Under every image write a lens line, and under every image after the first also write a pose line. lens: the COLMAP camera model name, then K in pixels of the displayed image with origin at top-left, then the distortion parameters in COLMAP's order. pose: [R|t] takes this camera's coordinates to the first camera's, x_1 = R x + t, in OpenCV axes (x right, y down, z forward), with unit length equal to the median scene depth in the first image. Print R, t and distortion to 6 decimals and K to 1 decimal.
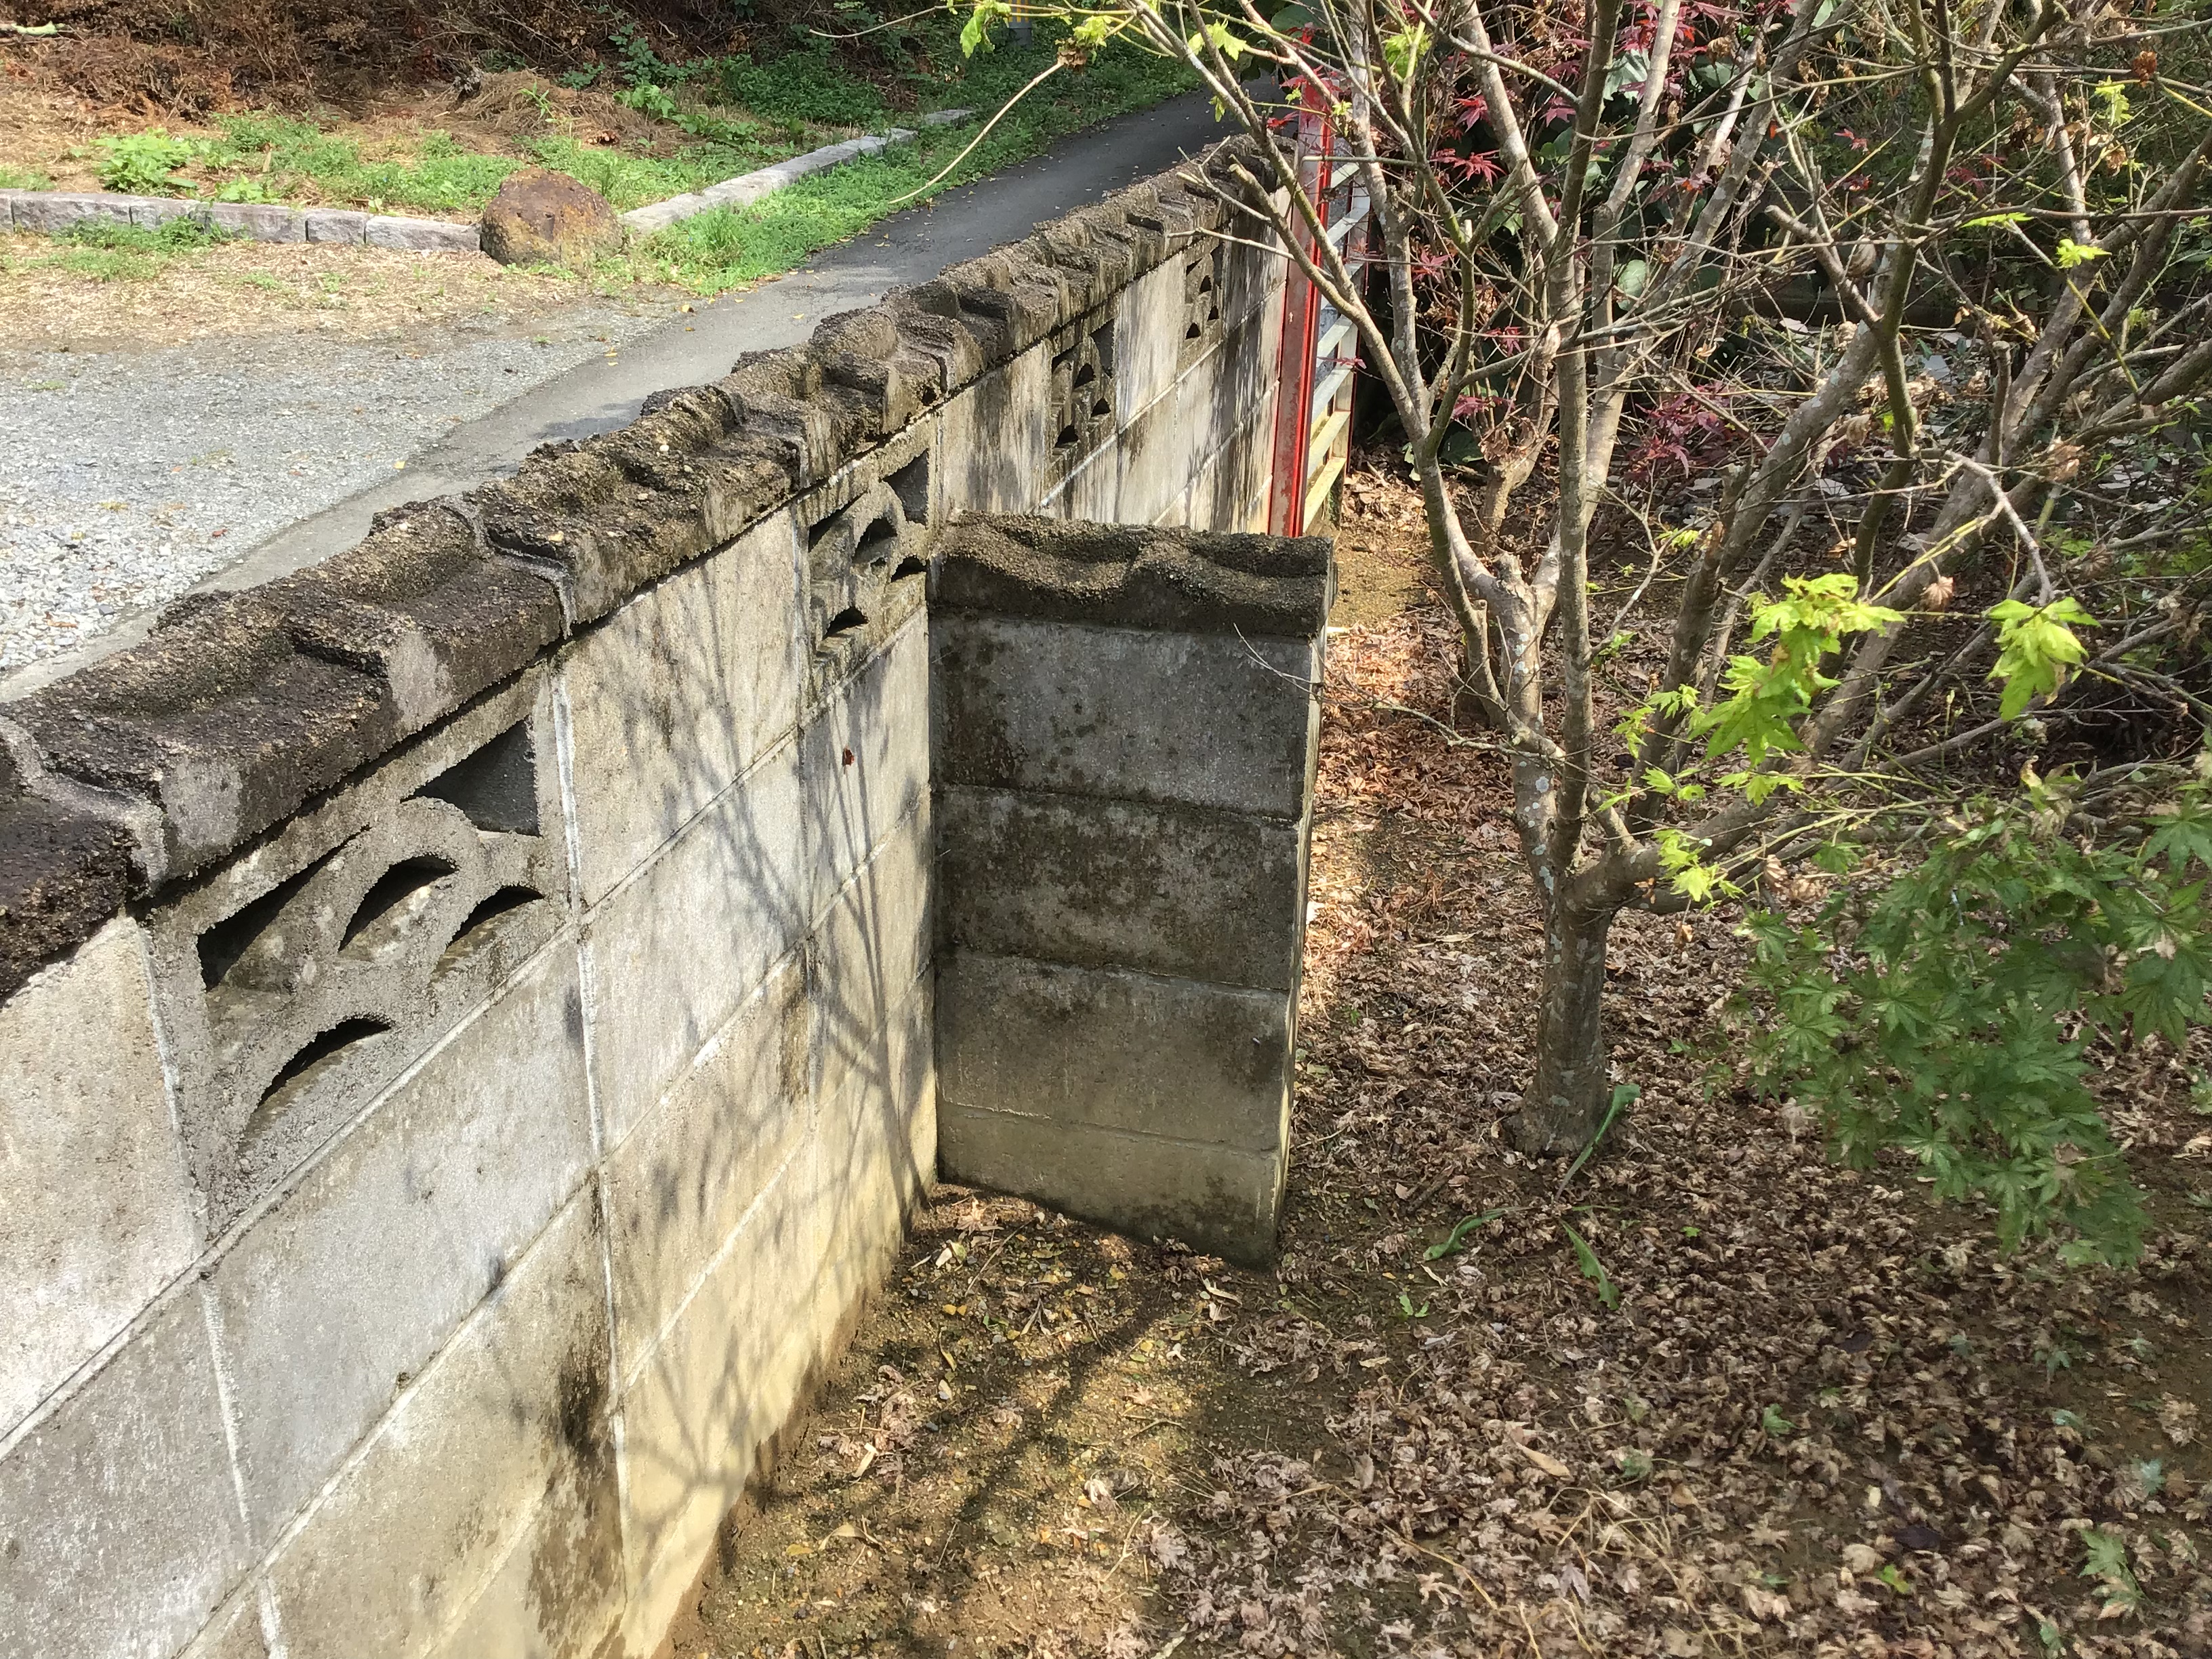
lens RADIAL K [[1991.7, 0, 1106.0], [0, 1991.7, 829.5], [0, 0, 1]] dist [0.137817, -0.278419]
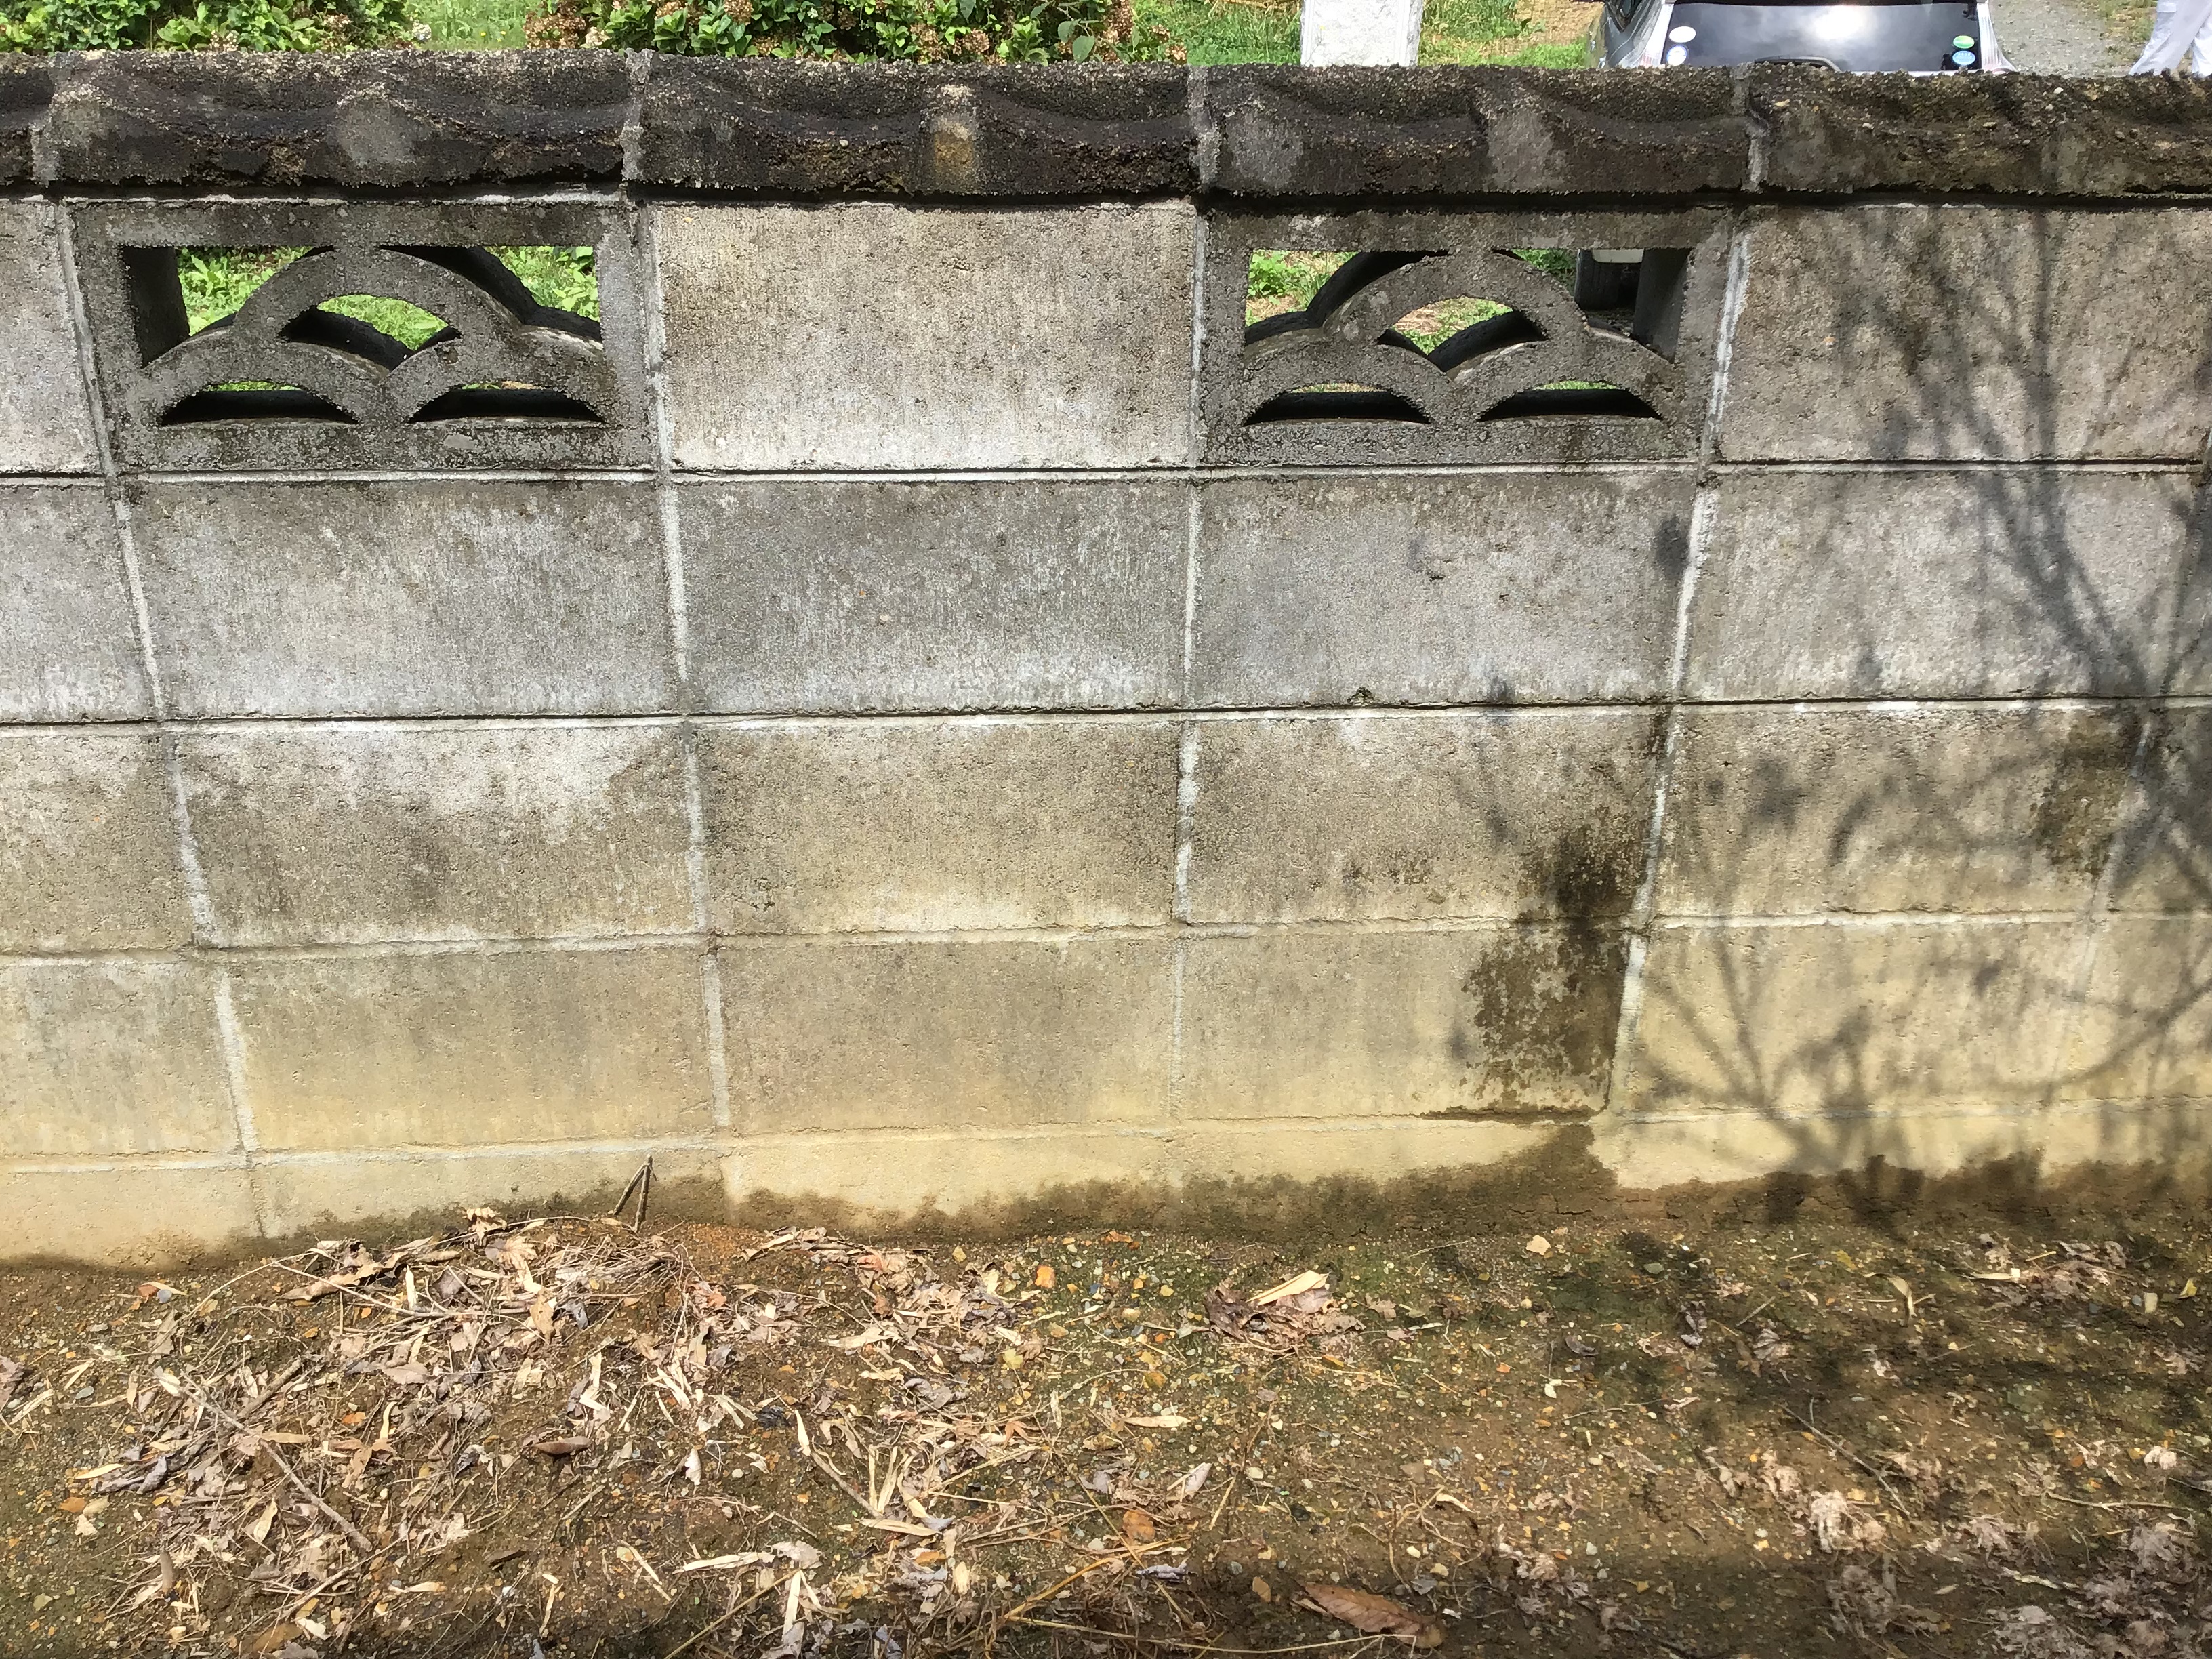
lens RADIAL K [[1991.7, 0, 1106.0], [0, 1991.7, 829.5], [0, 0, 1]] dist [0.137817, -0.278419]
pose [[0.316777, 0.399088, -0.860454, 0.653956], [-0.386359, 0.882794, 0.267211, 0.050267], [0.866244, 0.247798, 0.433840, 0.240728]]
